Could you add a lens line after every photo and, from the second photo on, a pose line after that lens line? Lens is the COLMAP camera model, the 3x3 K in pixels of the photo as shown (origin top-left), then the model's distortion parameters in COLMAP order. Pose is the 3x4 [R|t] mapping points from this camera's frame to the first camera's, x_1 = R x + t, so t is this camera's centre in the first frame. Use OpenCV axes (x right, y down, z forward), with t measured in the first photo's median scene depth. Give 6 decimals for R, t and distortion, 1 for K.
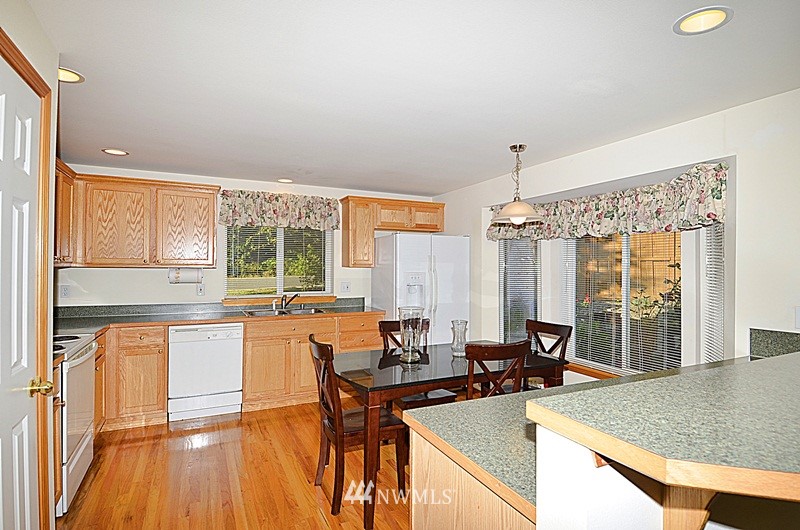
lens RADIAL K [[414.7, 0, 406.4], [0, 414.7, 266.1], [0, 0, 1]] dist [0.058132, -0.062088]
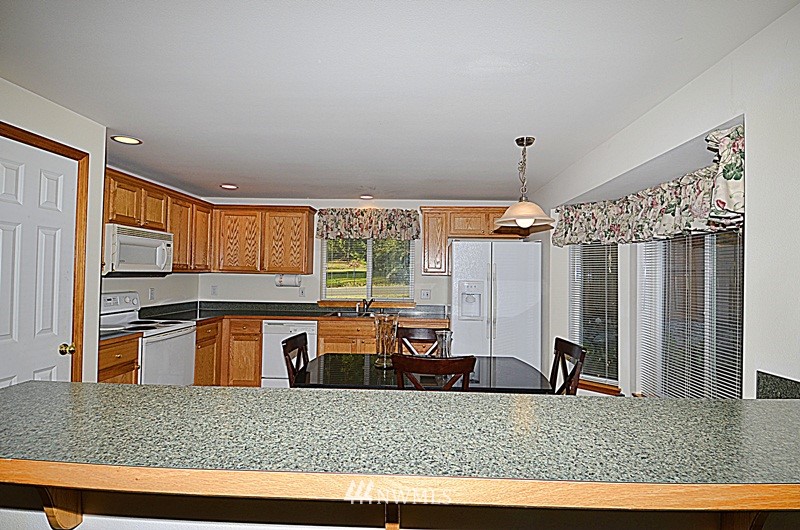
lens RADIAL K [[414.7, 0, 406.4], [0, 414.7, 266.1], [0, 0, 1]] dist [0.058132, -0.062088]
pose [[0.878277, 0.000203, -0.478152, 0.373557], [-0.011489, 0.999720, -0.020679, 0.001949], [0.478014, 0.023656, 0.878033, 0.087864]]
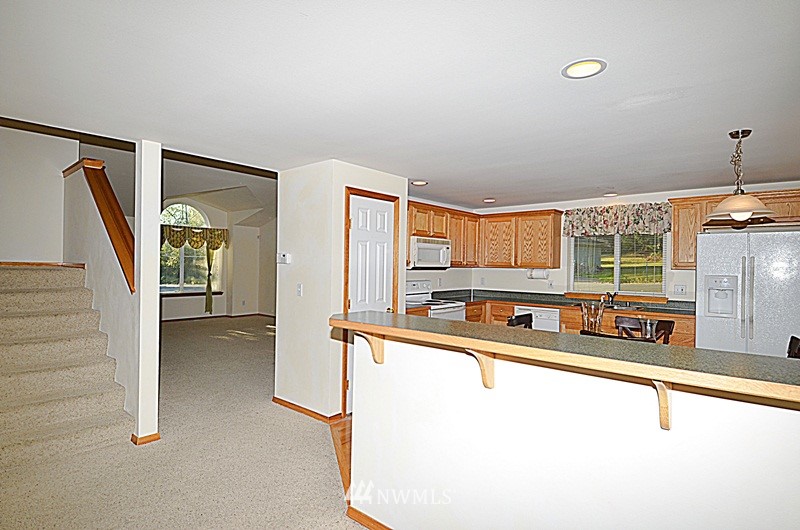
lens RADIAL K [[414.7, 0, 406.4], [0, 414.7, 266.1], [0, 0, 1]] dist [0.058132, -0.062088]
pose [[0.395653, 0.002489, -0.918397, 0.628751], [-0.009476, 0.999954, -0.001372, 0.002243], [0.918351, 0.009246, 0.395659, 0.010732]]
